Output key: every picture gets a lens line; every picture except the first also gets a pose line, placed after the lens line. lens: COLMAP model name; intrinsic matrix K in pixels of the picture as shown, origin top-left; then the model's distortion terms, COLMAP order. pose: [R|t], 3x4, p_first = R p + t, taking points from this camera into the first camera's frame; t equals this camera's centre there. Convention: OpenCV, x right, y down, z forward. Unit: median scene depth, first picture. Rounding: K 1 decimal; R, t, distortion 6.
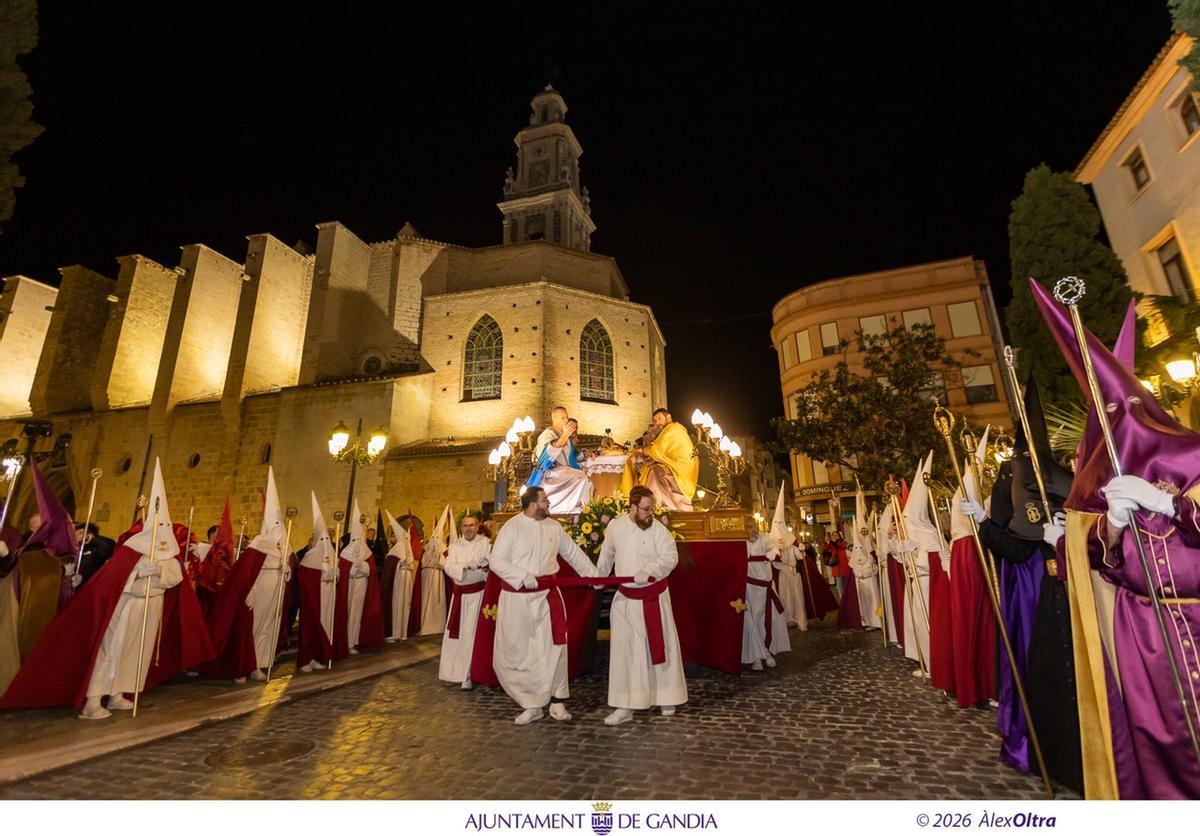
lens RADIAL K [[544.8, 0, 603.4], [0, 544.8, 418.3], [0, 0, 1]] dist [0.017554, 0.001035]
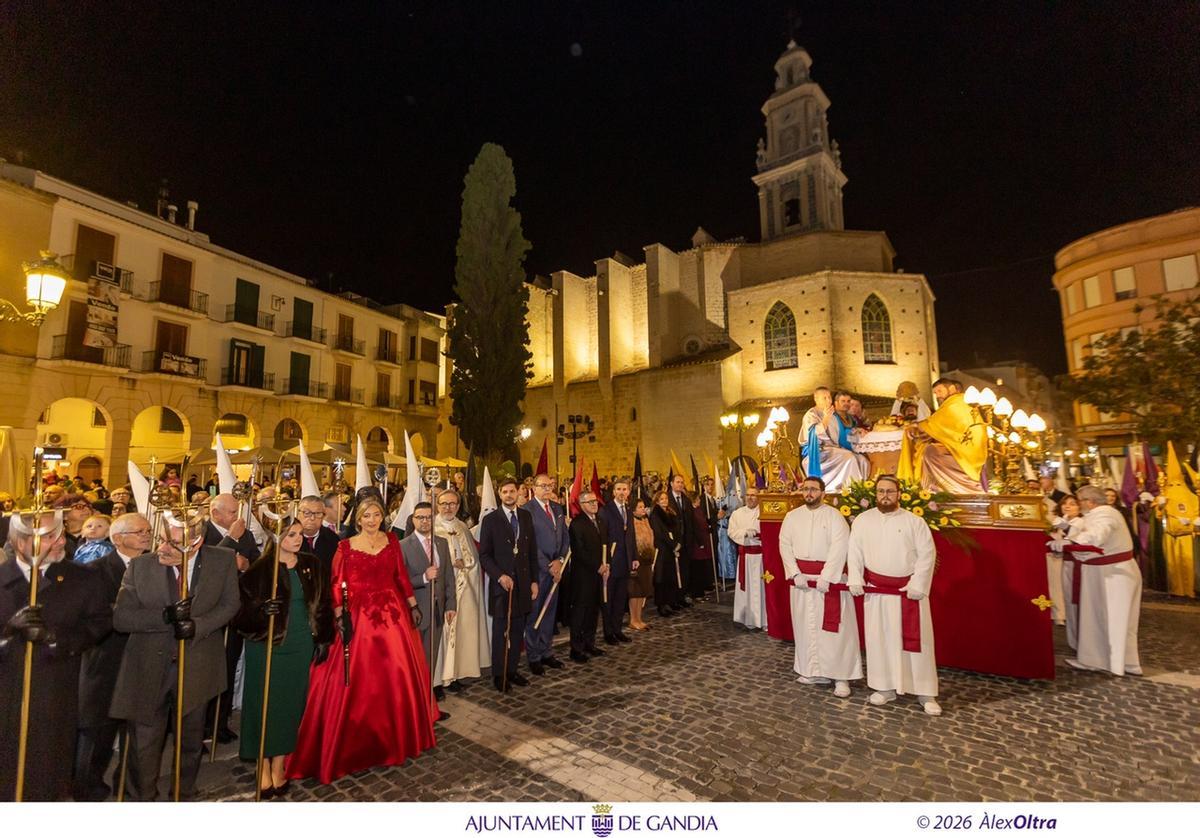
lens RADIAL K [[544.8, 0, 594.9], [0, 544.8, 419.2], [0, 0, 1]] dist [0.017554, 0.001035]
pose [[0.927882, -0.035951, -0.371138, -0.146808], [0.093349, 0.986042, 0.137867, -0.131622], [0.361001, -0.162570, 0.918286, -0.396033]]
